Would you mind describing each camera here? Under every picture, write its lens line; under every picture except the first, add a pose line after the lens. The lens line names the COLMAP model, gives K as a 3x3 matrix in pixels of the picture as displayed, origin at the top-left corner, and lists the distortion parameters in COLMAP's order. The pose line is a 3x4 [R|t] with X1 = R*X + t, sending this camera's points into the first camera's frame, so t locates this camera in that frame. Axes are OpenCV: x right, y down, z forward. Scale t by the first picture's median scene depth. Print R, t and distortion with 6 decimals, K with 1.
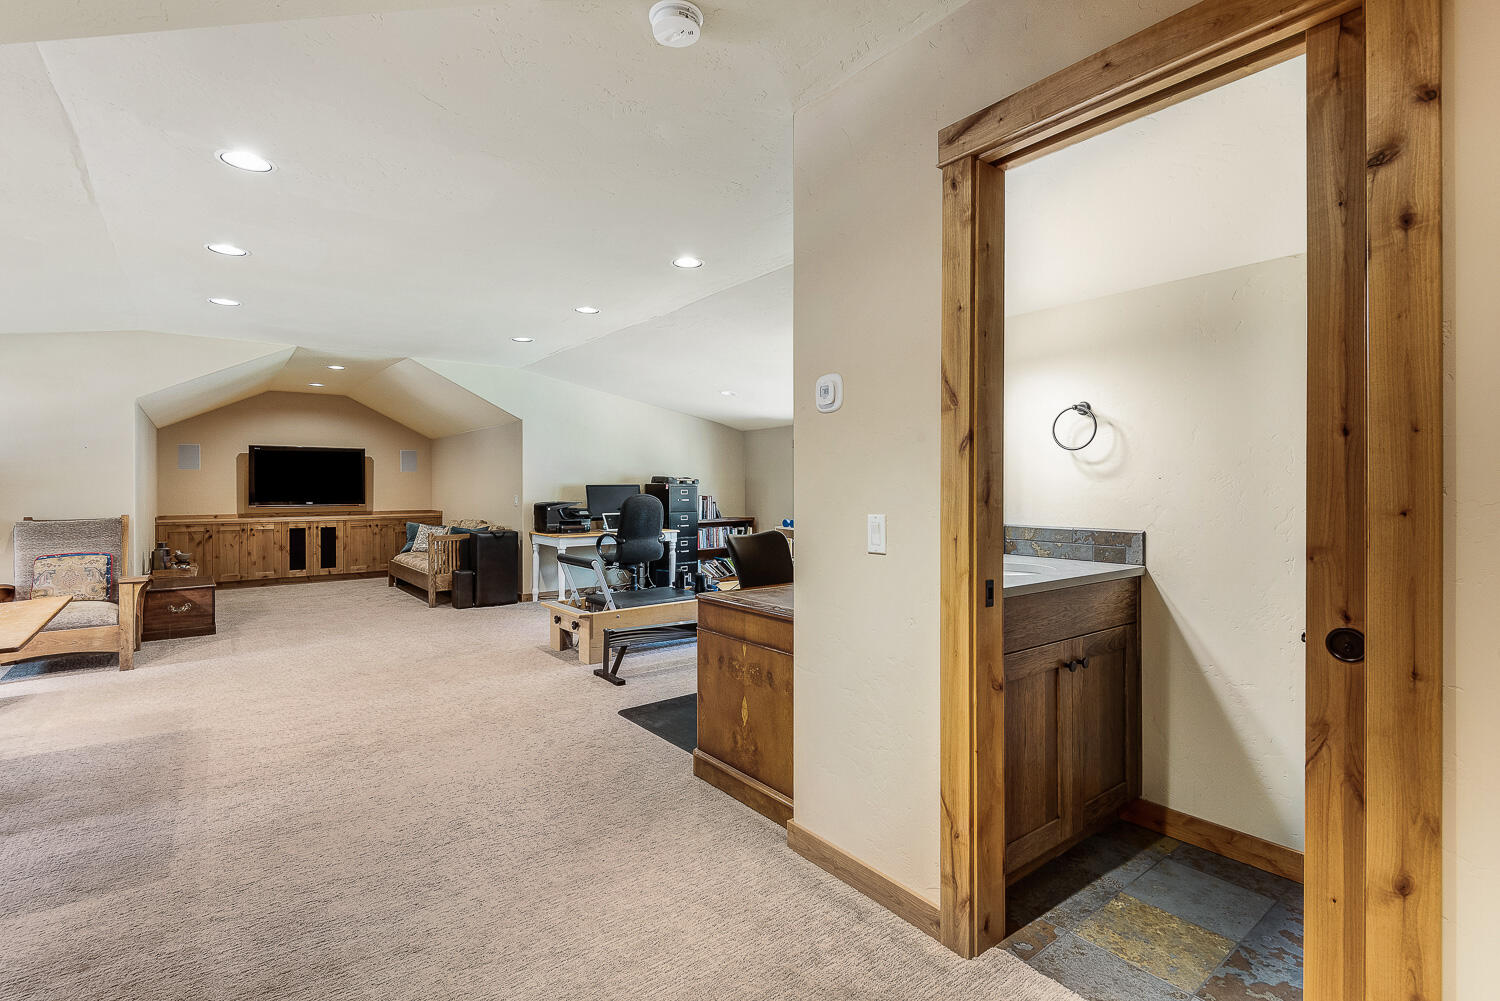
lens RADIAL K [[698.5, 0, 749.8], [0, 698.5, 490.5], [0, 0, 1]] dist [0.013802, -0.009465]
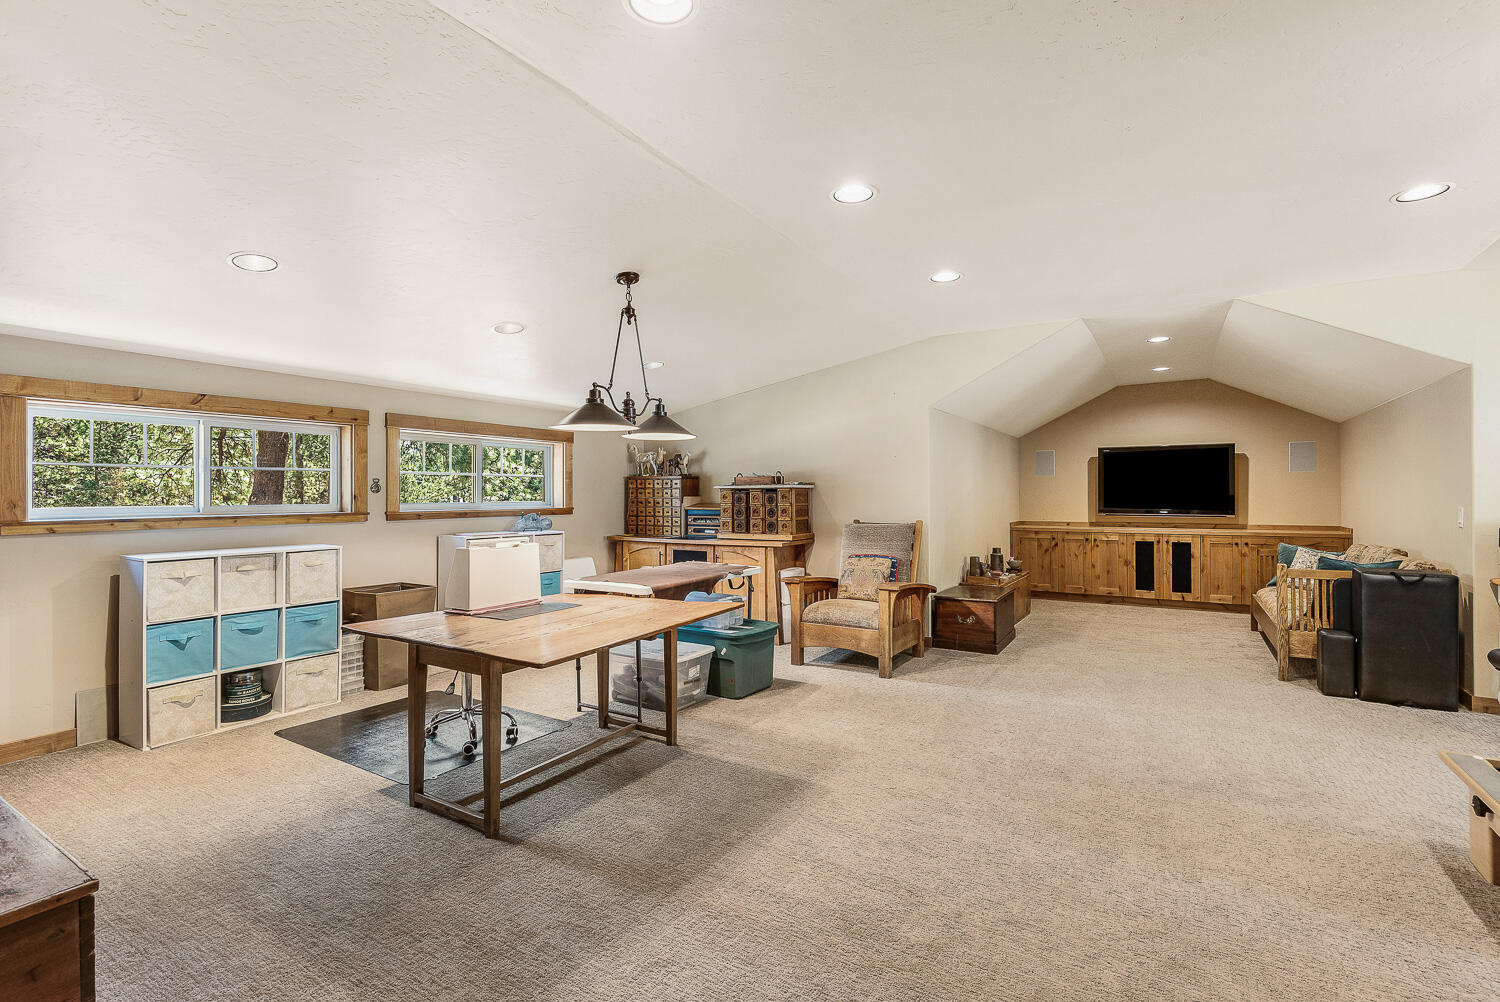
lens RADIAL K [[698.5, 0, 743.2], [0, 698.5, 491.6], [0, 0, 1]] dist [0.013802, -0.009465]
pose [[0.357023, -0.001327, -0.934095, -0.021692], [-0.006568, 0.999971, -0.003931, -0.000276], [0.934072, 0.007539, 0.357004, 0.239490]]
